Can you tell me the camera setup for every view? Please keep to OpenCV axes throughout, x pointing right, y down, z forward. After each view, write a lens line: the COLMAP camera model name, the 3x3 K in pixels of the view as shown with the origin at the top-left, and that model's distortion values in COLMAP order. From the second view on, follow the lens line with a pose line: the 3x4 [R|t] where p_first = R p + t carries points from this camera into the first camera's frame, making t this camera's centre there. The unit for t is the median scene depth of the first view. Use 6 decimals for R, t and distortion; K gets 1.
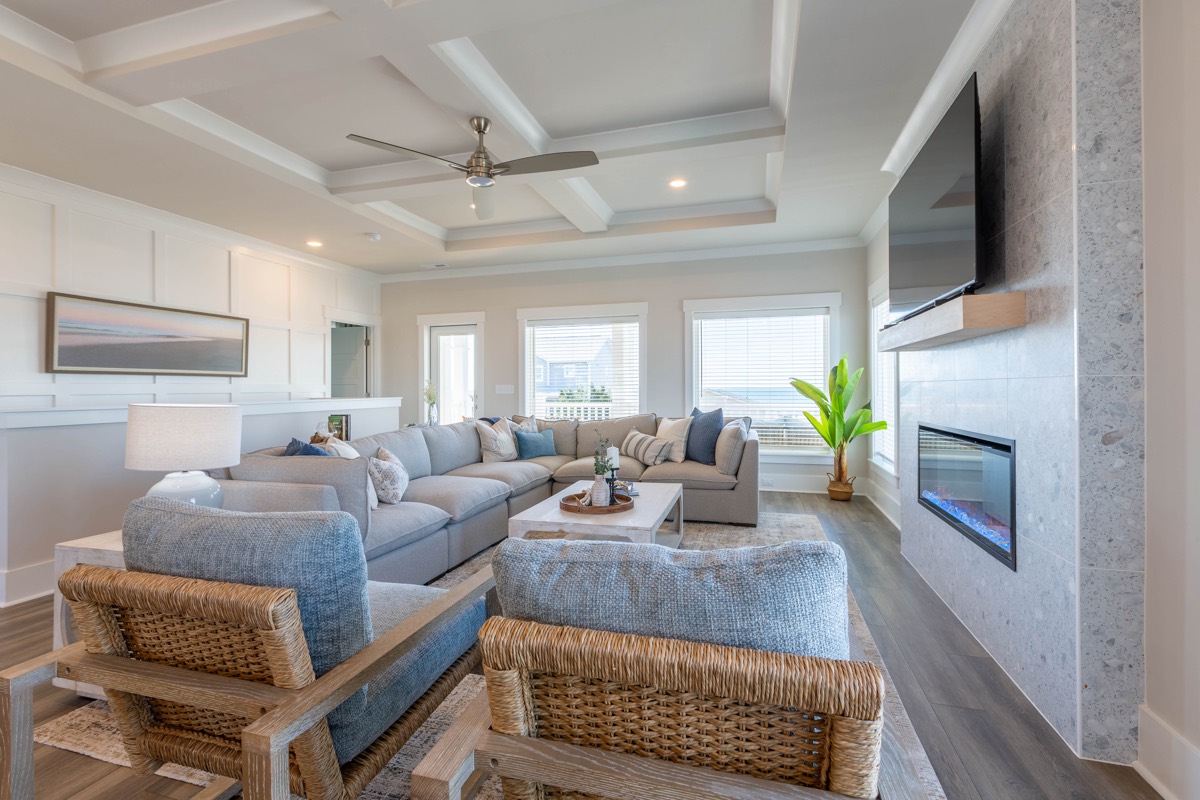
lens RADIAL K [[536.4, 0, 598.3], [0, 536.4, 389.0], [0, 0, 1]] dist [0.001664, 0.000321]
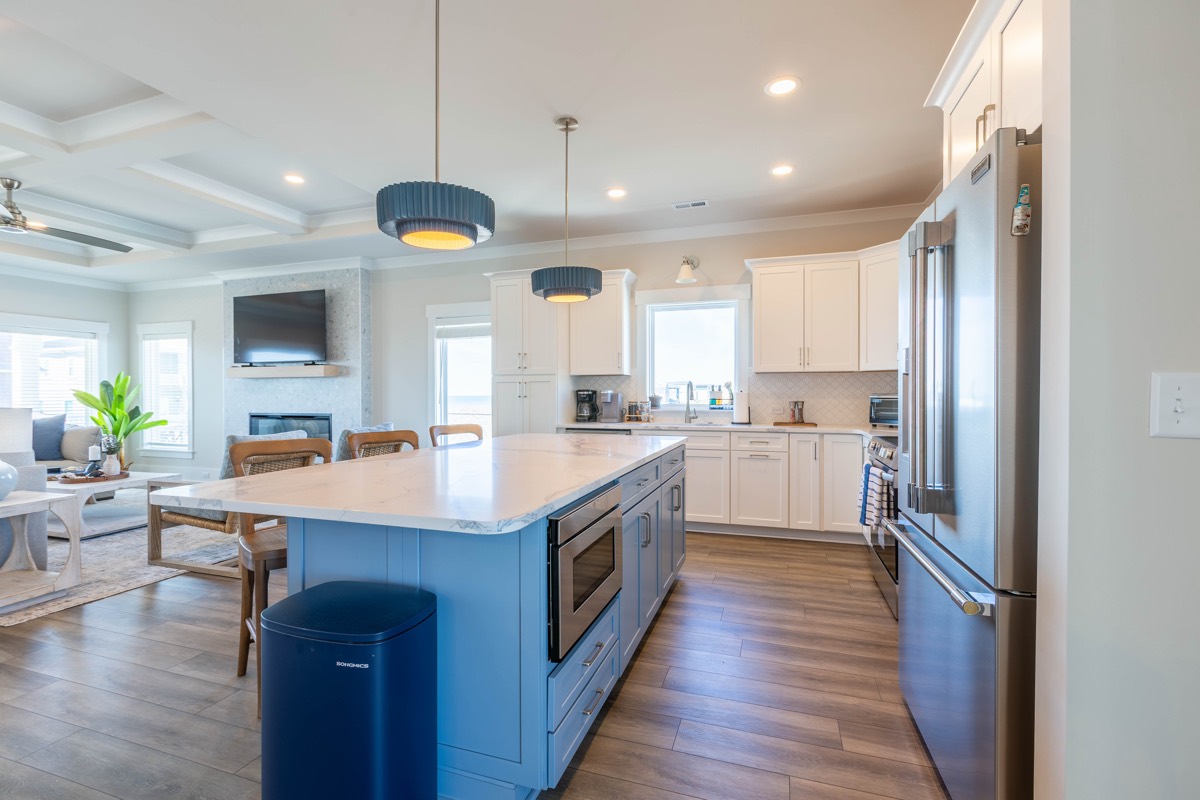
lens RADIAL K [[536.4, 0, 601.8], [0, 536.4, 396.6], [0, 0, 1]] dist [0.001664, 0.000321]
pose [[0.031491, 0.000133, 0.999504, -0.825364], [0.005736, 0.999984, -0.000313, 0.002827], [-0.999488, 0.005743, 0.031490, -0.229075]]
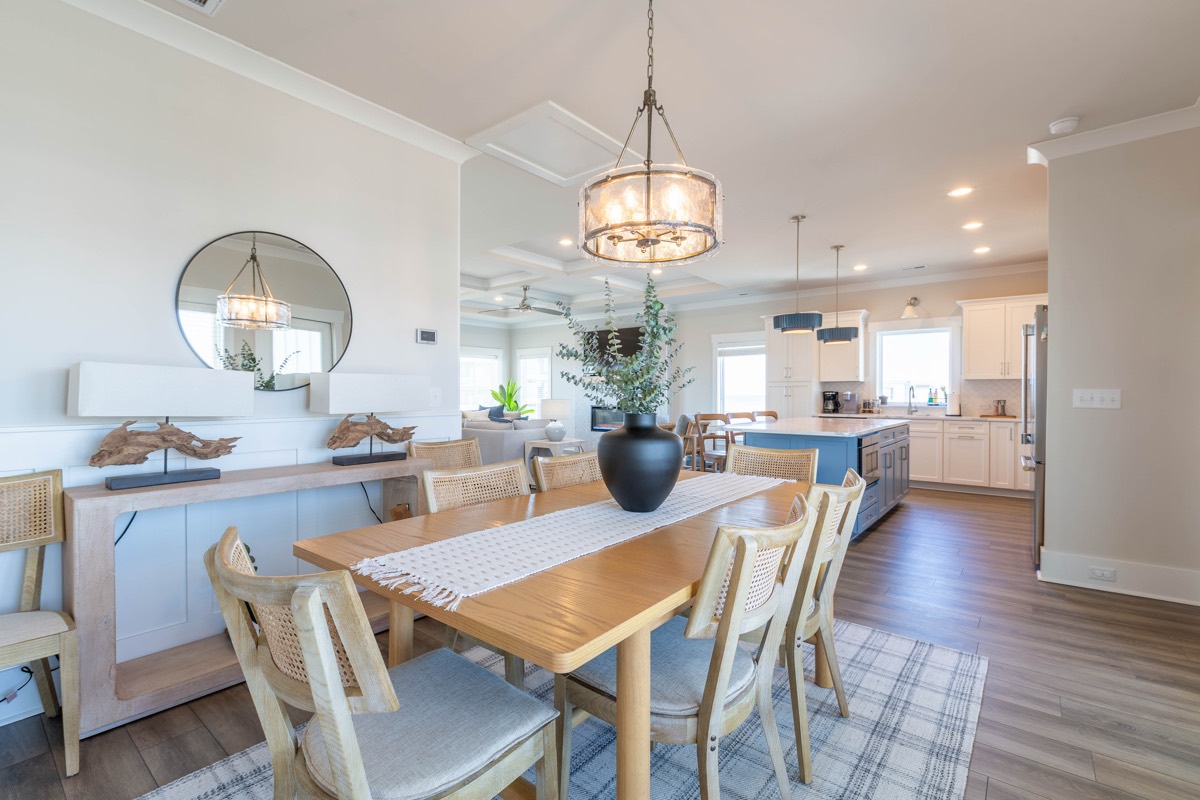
lens RADIAL K [[536.4, 0, 594.9], [0, 536.4, 395.2], [0, 0, 1]] dist [0.001664, 0.000321]
pose [[0.384633, 0.003198, 0.923064, -1.390482], [-0.000808, 0.999995, -0.003128, 0.005154], [-0.923069, 0.000457, 0.384634, -0.143875]]
